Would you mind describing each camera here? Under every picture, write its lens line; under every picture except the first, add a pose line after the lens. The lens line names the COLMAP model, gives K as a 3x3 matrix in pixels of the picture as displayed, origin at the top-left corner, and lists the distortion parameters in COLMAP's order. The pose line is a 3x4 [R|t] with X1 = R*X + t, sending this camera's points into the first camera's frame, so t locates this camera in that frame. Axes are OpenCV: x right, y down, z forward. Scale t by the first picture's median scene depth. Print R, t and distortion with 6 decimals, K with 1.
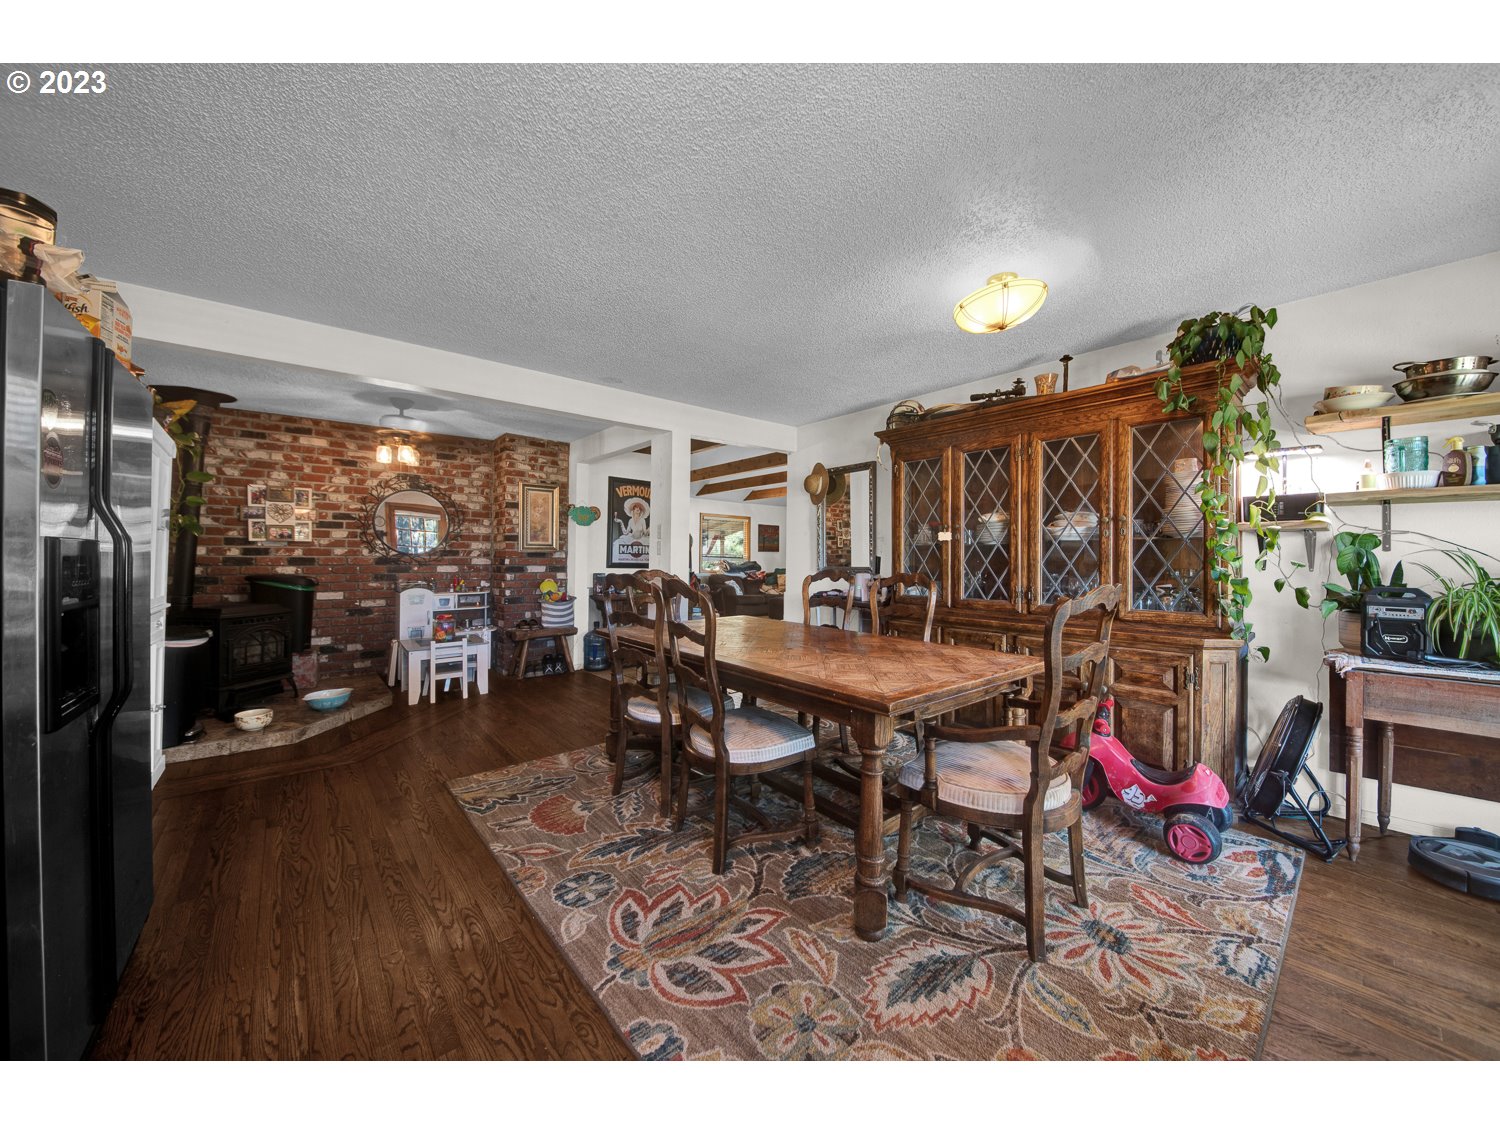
lens RADIAL K [[536.6, 0, 746.4], [0, 536.6, 558.0], [0, 0, 1]] dist [-0.000221, -0.000195]
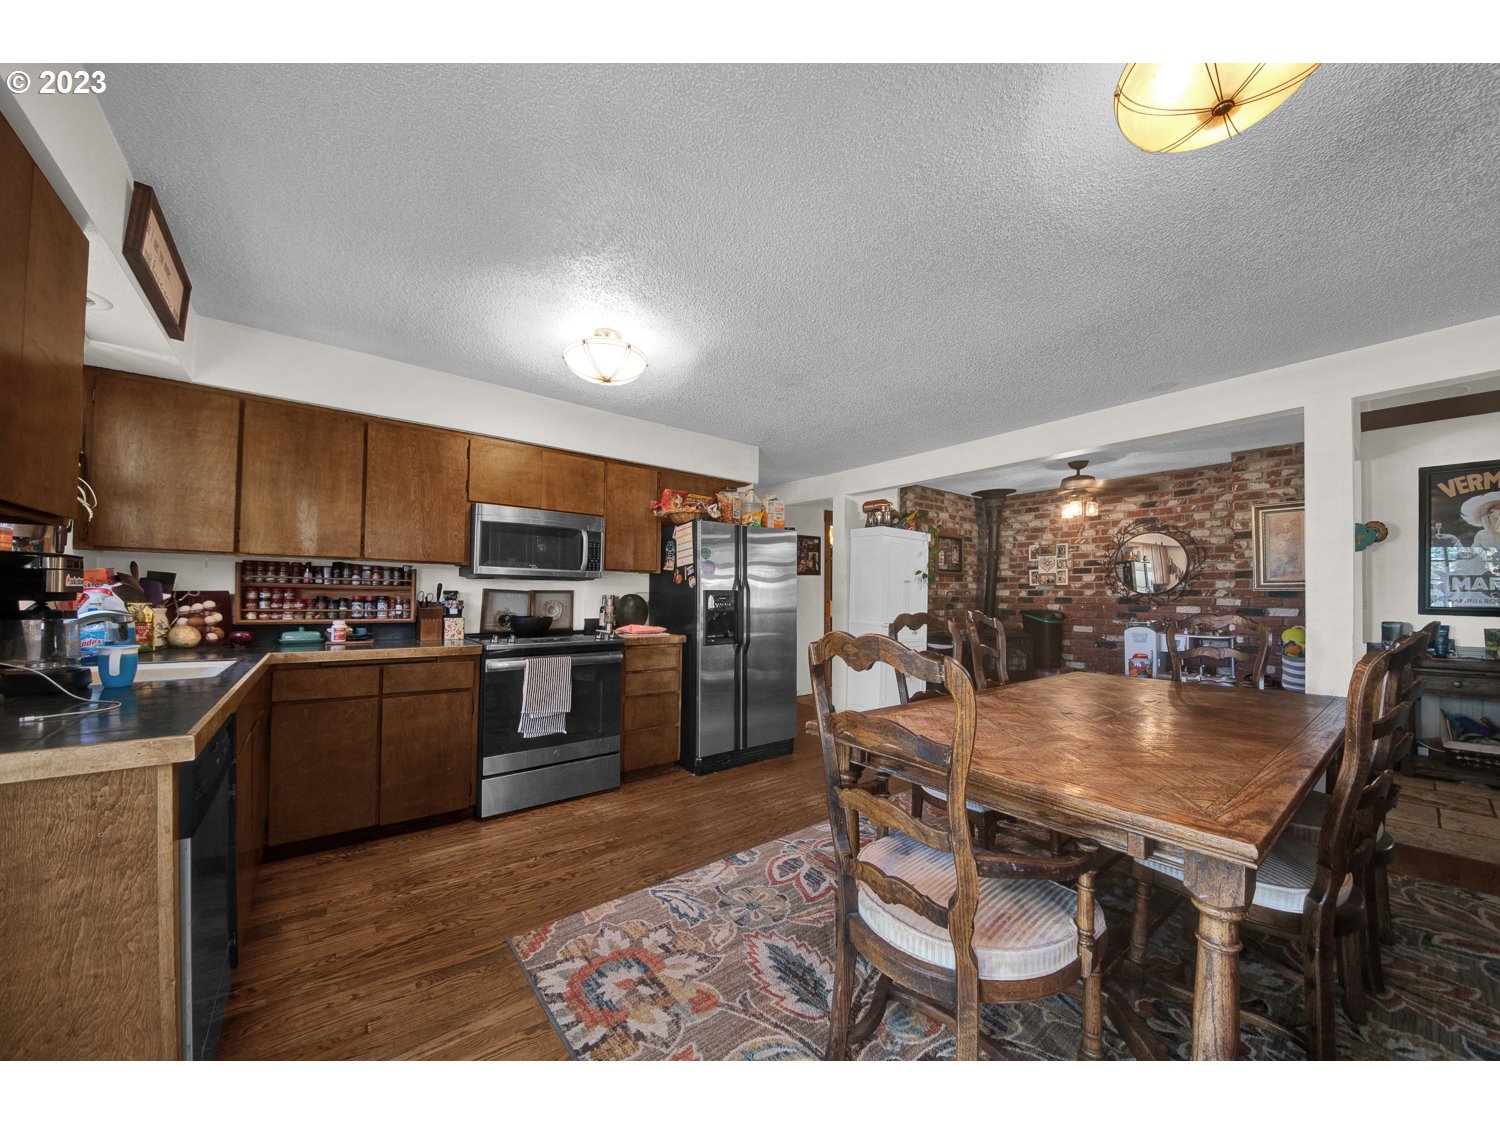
lens RADIAL K [[536.6, 0, 768.8], [0, 536.6, 593.5], [0, 0, 1]] dist [-0.000221, -0.000195]
pose [[-0.004195, -0.008799, -0.999952, 0.461906], [-0.006507, 0.999940, -0.008772, 0.005381], [0.999970, 0.006470, -0.004252, 0.302035]]
